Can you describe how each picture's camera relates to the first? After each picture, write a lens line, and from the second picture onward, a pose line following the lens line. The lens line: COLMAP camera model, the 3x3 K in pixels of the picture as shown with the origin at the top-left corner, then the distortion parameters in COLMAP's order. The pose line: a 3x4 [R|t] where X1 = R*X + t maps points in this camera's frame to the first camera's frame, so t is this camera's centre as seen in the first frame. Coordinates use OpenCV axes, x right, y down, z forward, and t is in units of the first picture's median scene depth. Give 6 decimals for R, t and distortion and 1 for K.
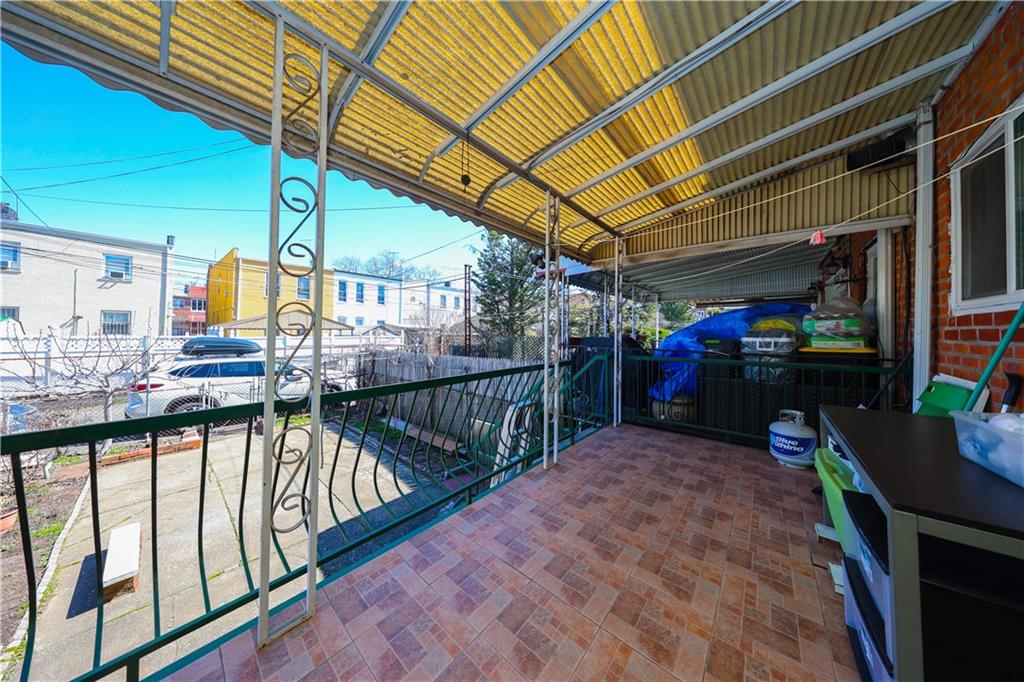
lens RADIAL K [[301.7, 0, 498.5], [0, 301.7, 331.6], [0, 0, 1]] dist [-0.000081, -0.000006]
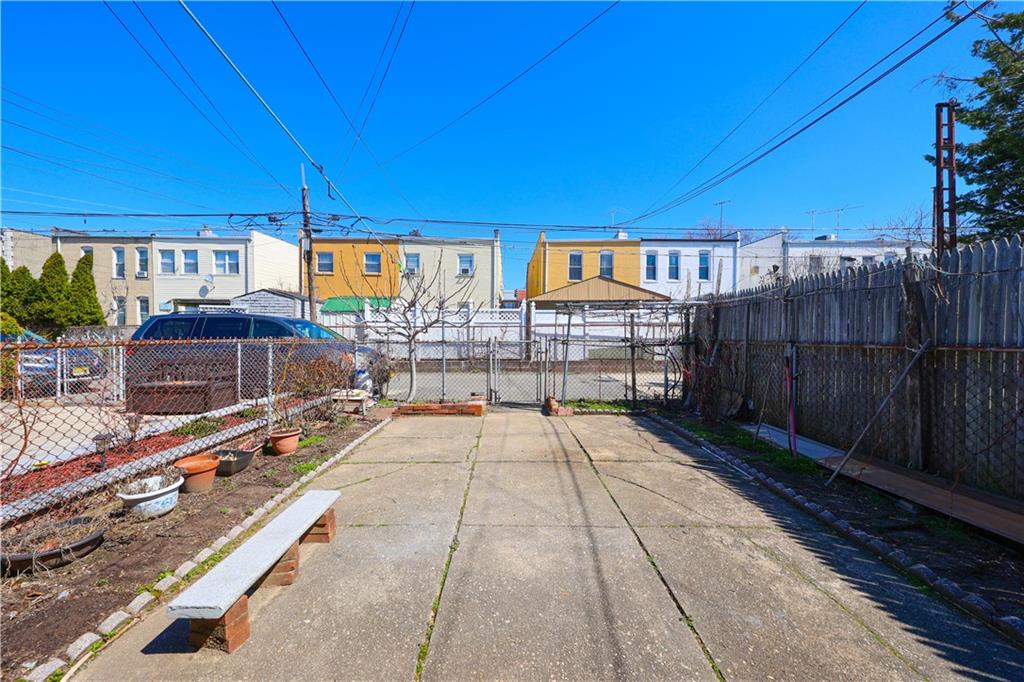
lens RADIAL K [[375.5, 0, 512.0], [0, 375.5, 341.0], [0, 0, 1]] dist [0.001082, 0.000079]
pose [[0.677692, -0.002295, -0.735342, -0.093887], [0.008149, 0.999957, 0.004390, 0.072107], [0.735301, -0.008967, 0.677682, 0.156598]]
